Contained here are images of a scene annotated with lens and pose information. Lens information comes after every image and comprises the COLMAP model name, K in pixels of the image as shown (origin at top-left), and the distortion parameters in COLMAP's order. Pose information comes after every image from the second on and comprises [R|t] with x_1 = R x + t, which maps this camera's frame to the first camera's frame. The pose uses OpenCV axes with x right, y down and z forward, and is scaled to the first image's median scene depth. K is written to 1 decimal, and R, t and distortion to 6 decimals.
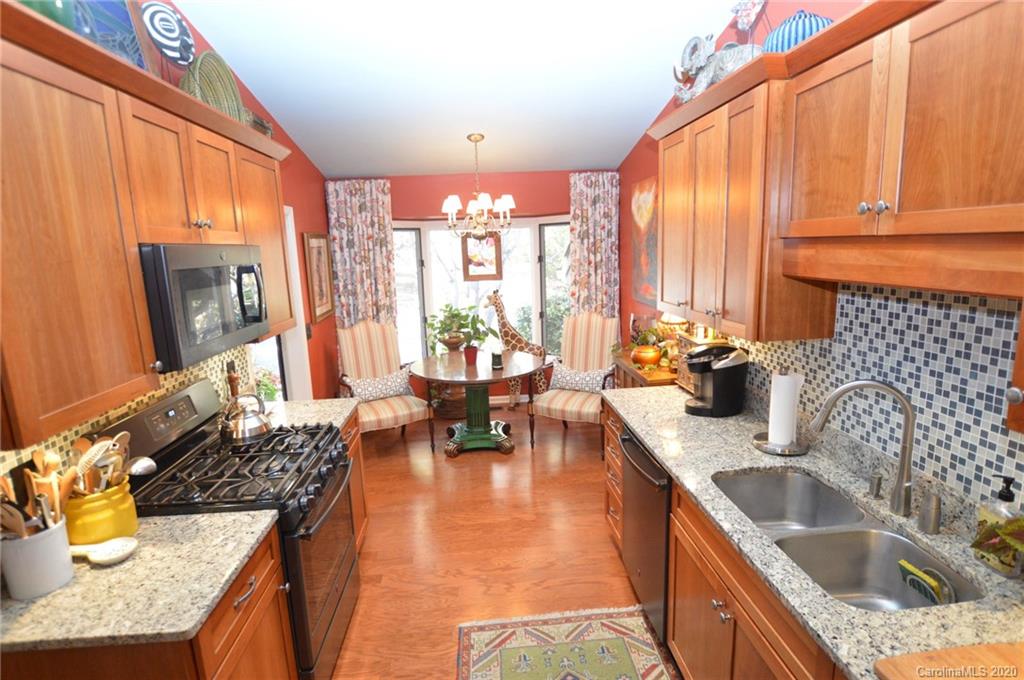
lens RADIAL K [[506.8, 0, 512.8], [0, 506.8, 334.9], [0, 0, 1]] dist [0.000666, 0.000143]
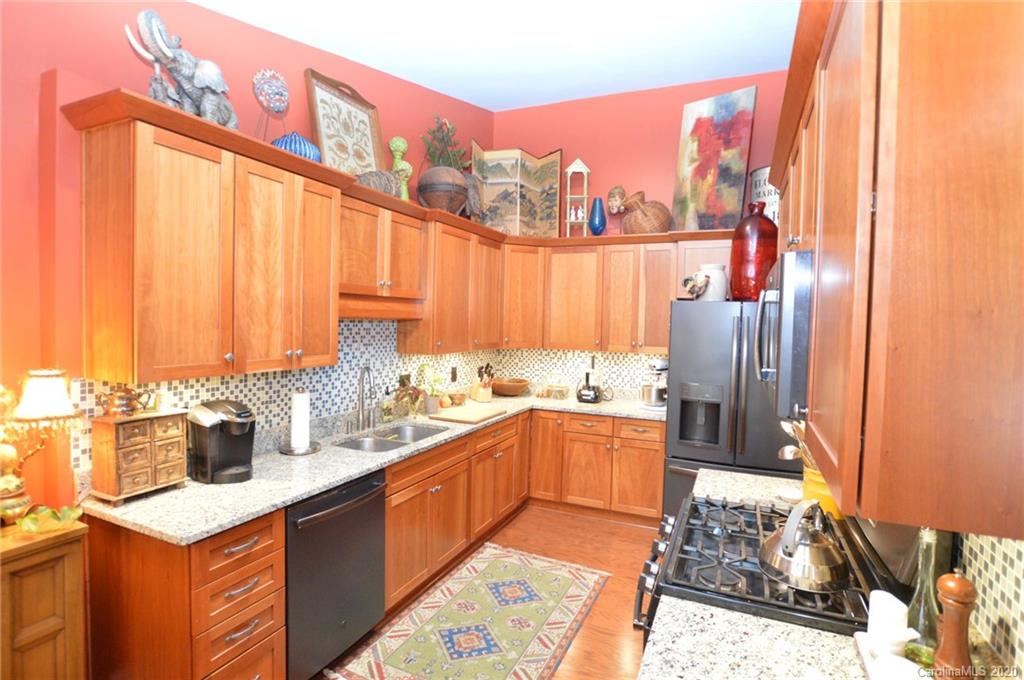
lens RADIAL K [[506.8, 0, 512.1], [0, 506.8, 338.4], [0, 0, 1]] dist [0.000666, 0.000143]
pose [[-0.876684, 0.001209, 0.481065, -0.626146], [0.094742, 0.980846, 0.170192, -0.251512], [-0.471645, 0.194782, -0.860006, 1.992298]]
